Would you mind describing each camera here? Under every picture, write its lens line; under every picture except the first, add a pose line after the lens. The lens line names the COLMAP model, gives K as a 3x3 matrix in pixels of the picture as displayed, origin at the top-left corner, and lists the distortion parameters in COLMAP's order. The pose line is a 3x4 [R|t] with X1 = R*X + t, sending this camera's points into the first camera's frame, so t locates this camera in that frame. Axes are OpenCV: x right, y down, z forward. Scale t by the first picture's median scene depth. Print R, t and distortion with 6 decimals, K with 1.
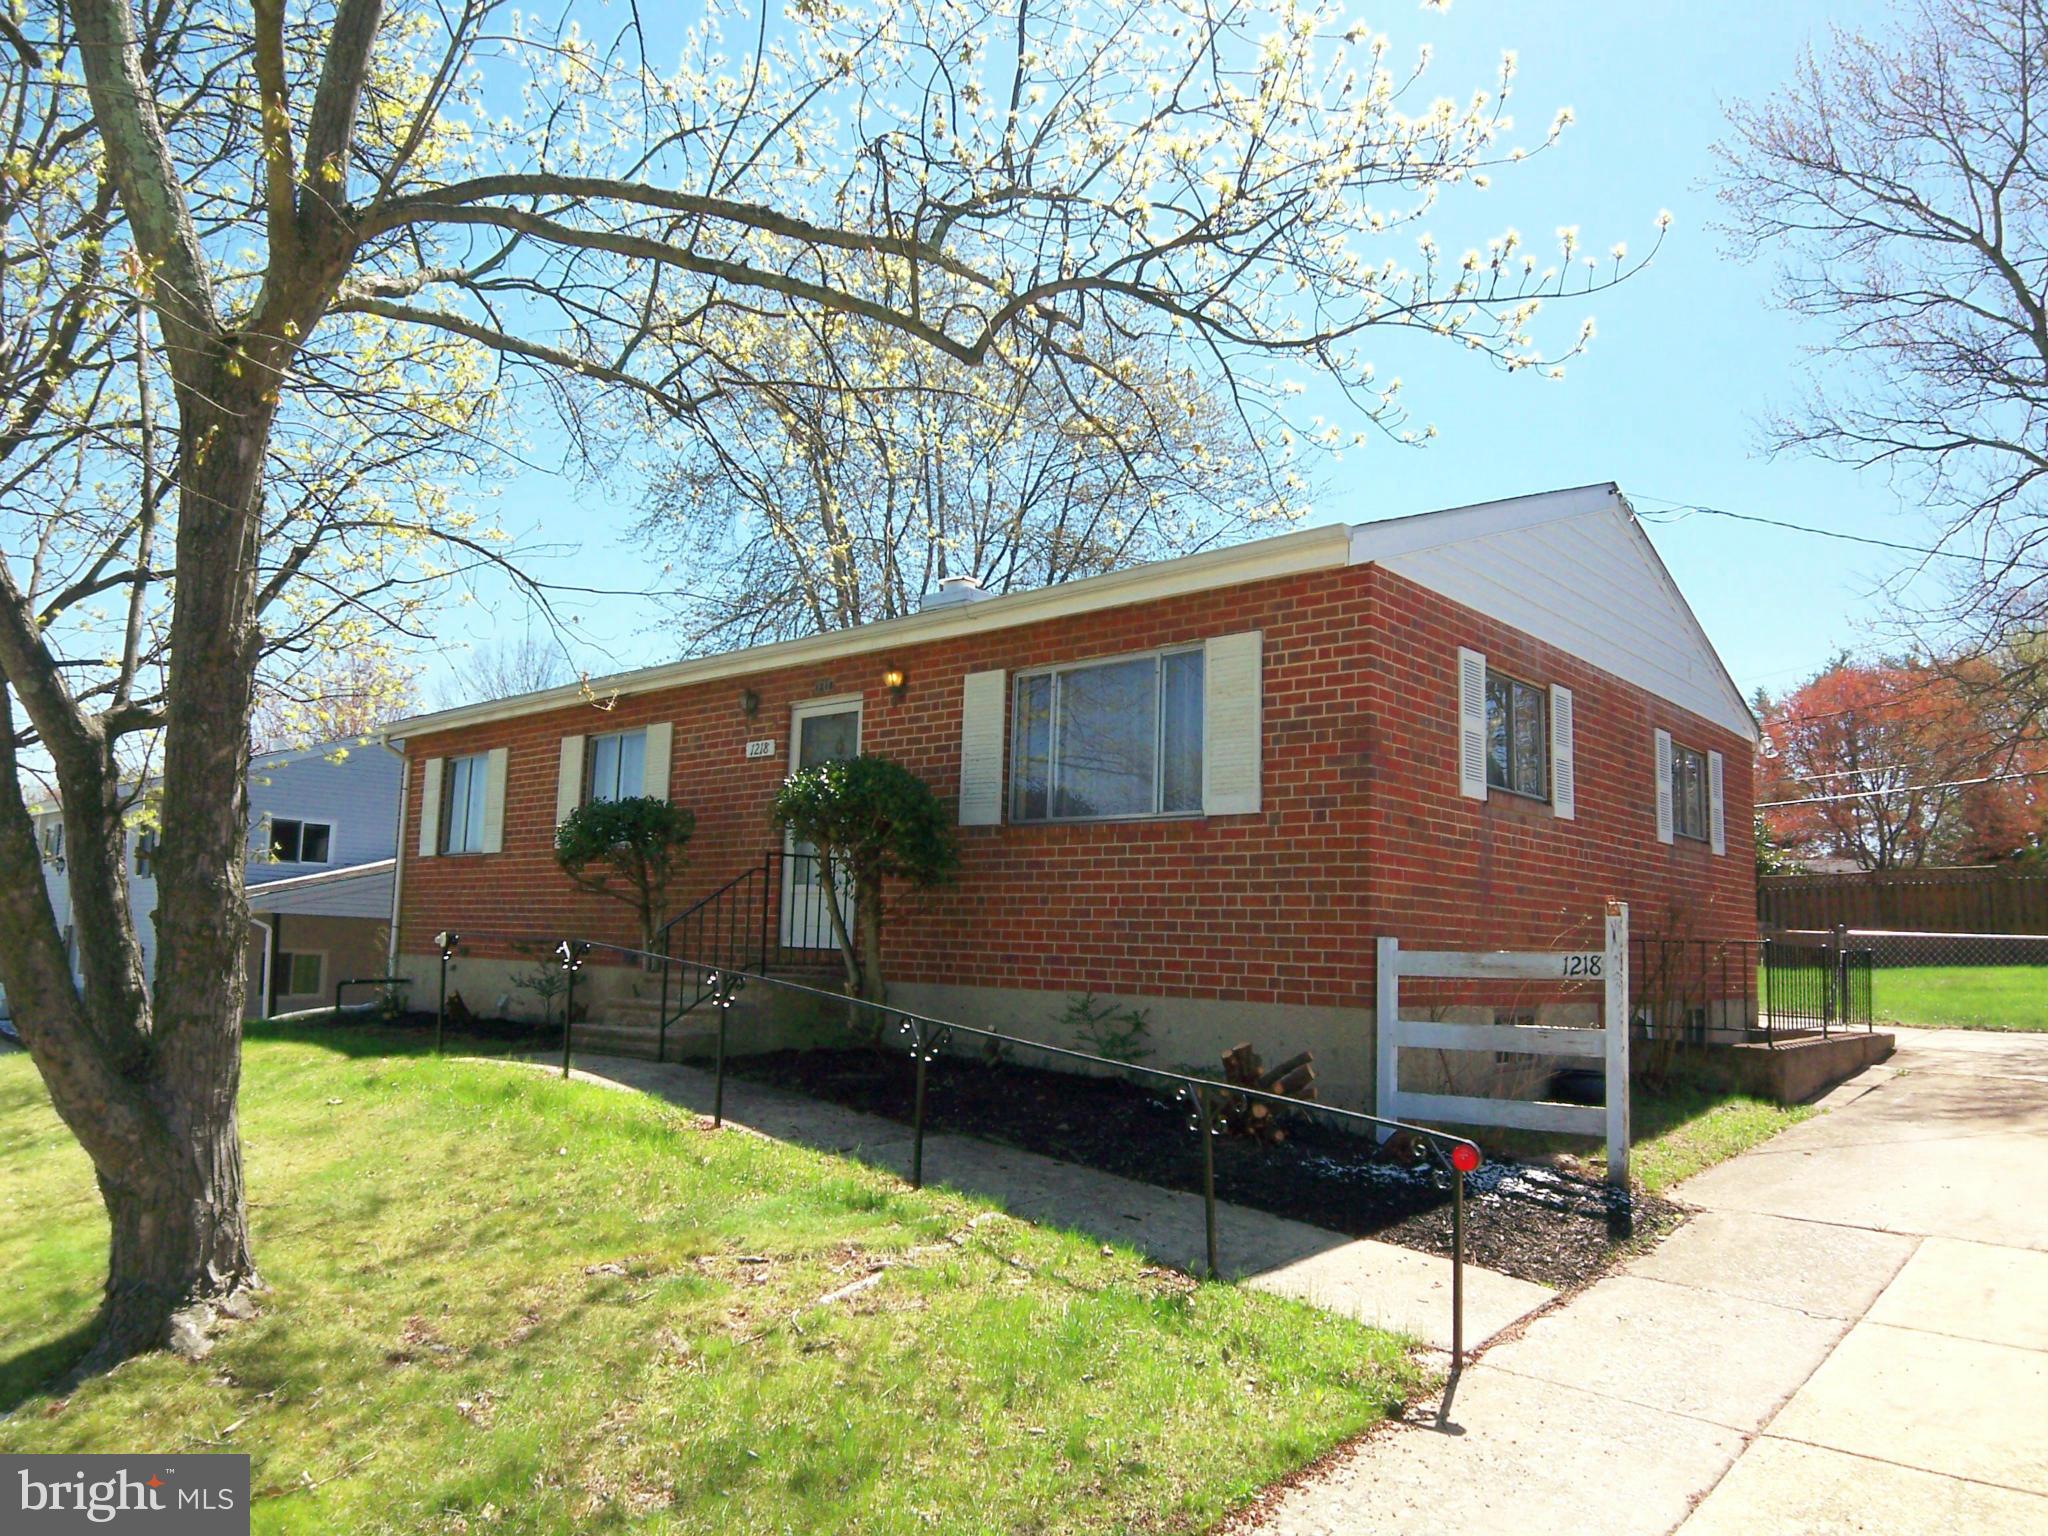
lens RADIAL K [[1358.0, 0, 1021.0], [0, 1358.0, 780.9], [0, 0, 1]] dist [-0.017422, -0.027715]
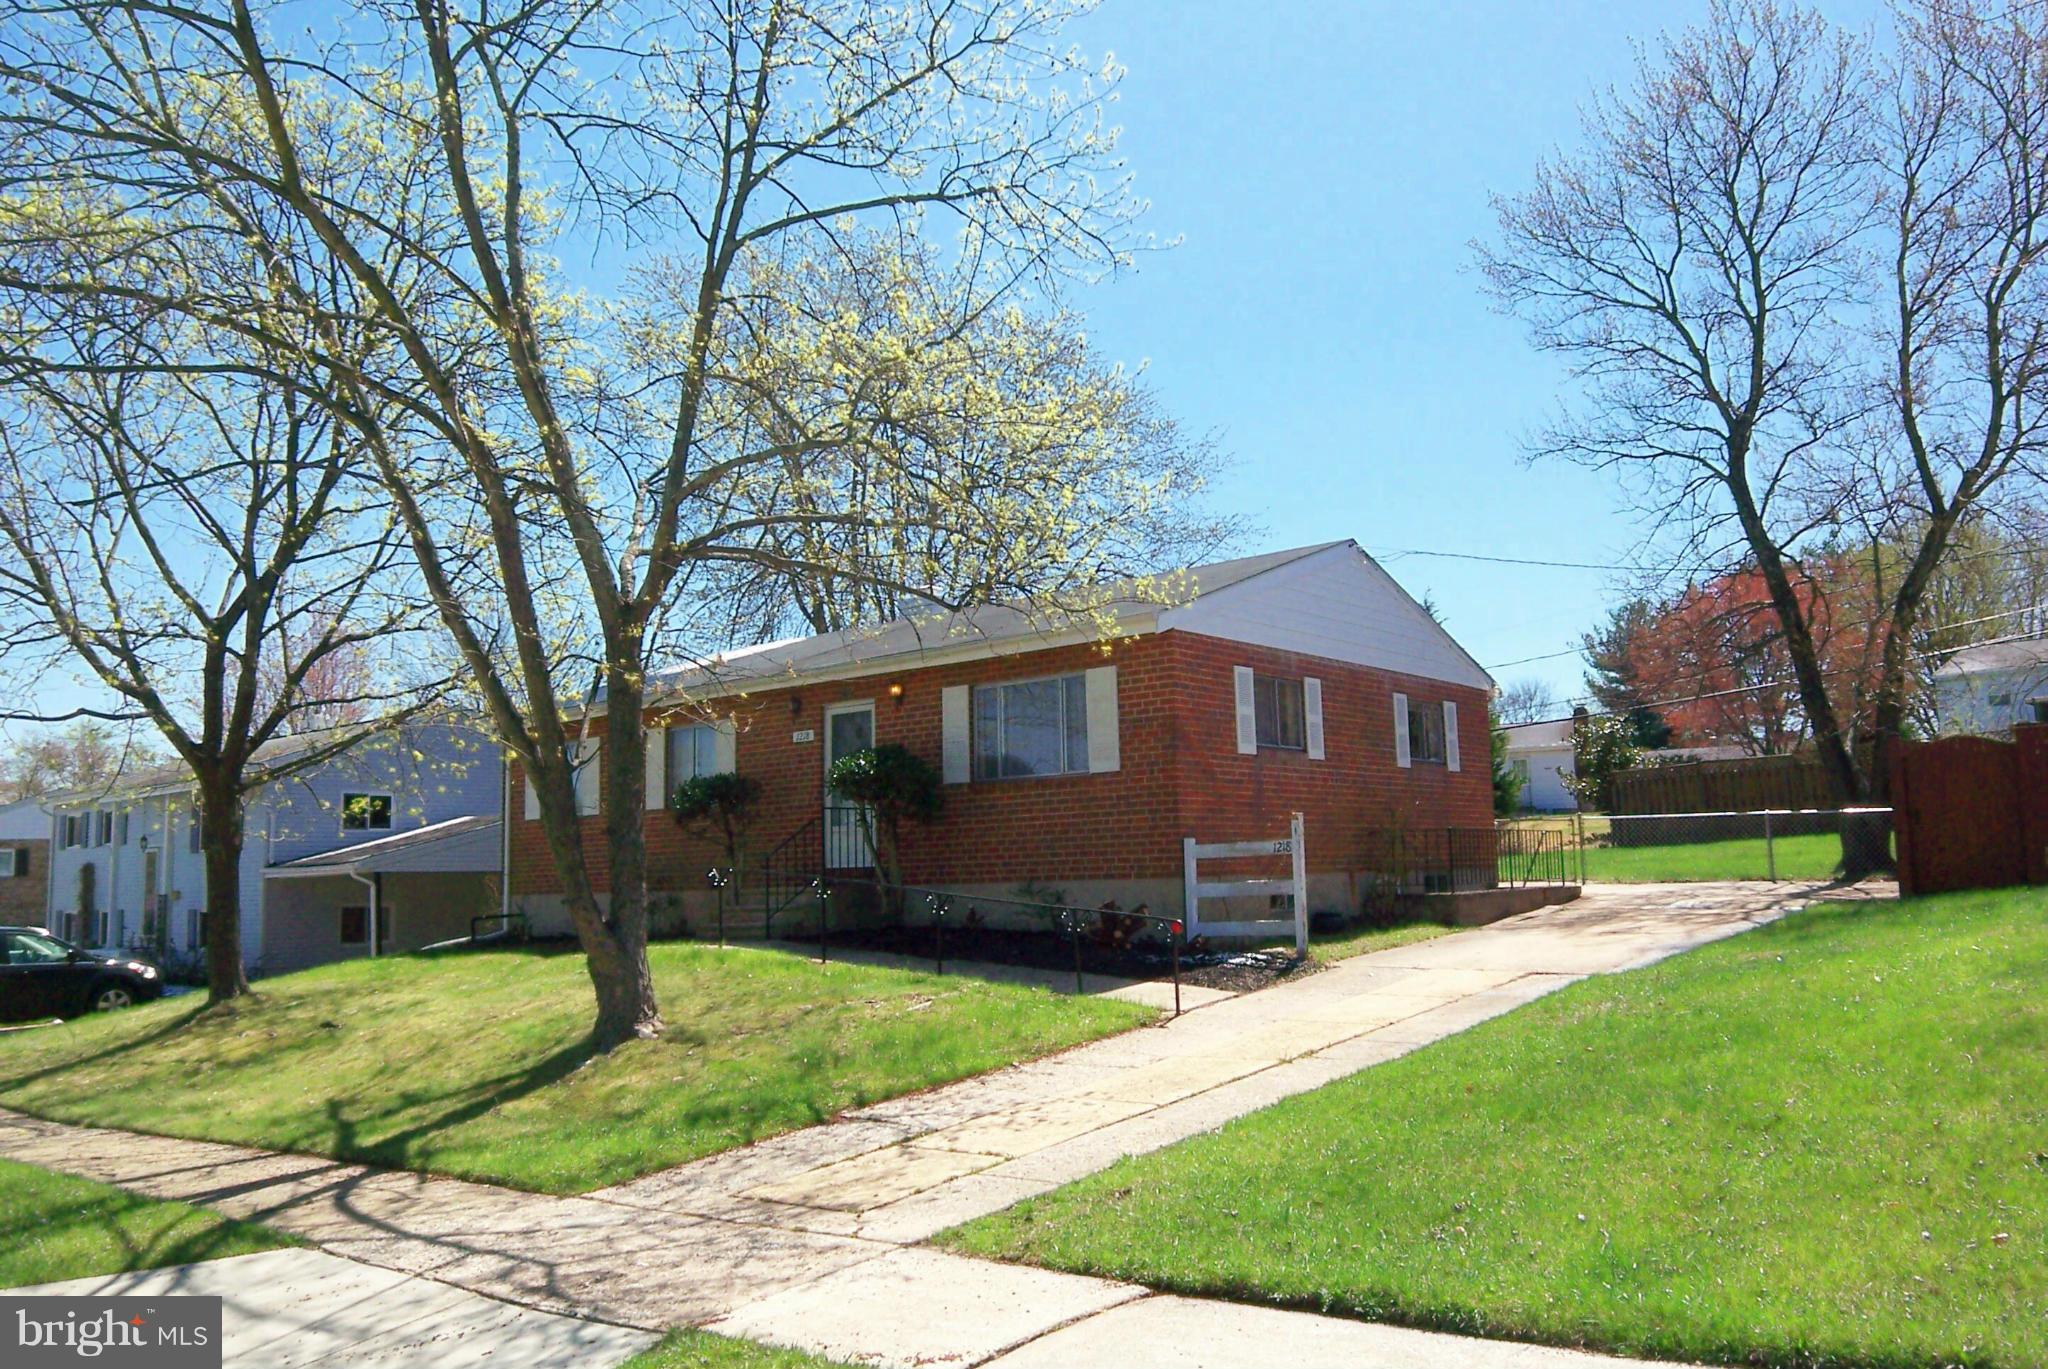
lens RADIAL K [[1393.6, 0, 1093.1], [0, 1393.6, 679.0], [0, 0, 1]] dist [-0.000232, -0.000822]
pose [[0.995245, -0.047207, 0.085201, -0.004749], [0.048517, 0.998733, -0.013368, -0.065286], [-0.084462, 0.017438, 0.996274, -0.712143]]
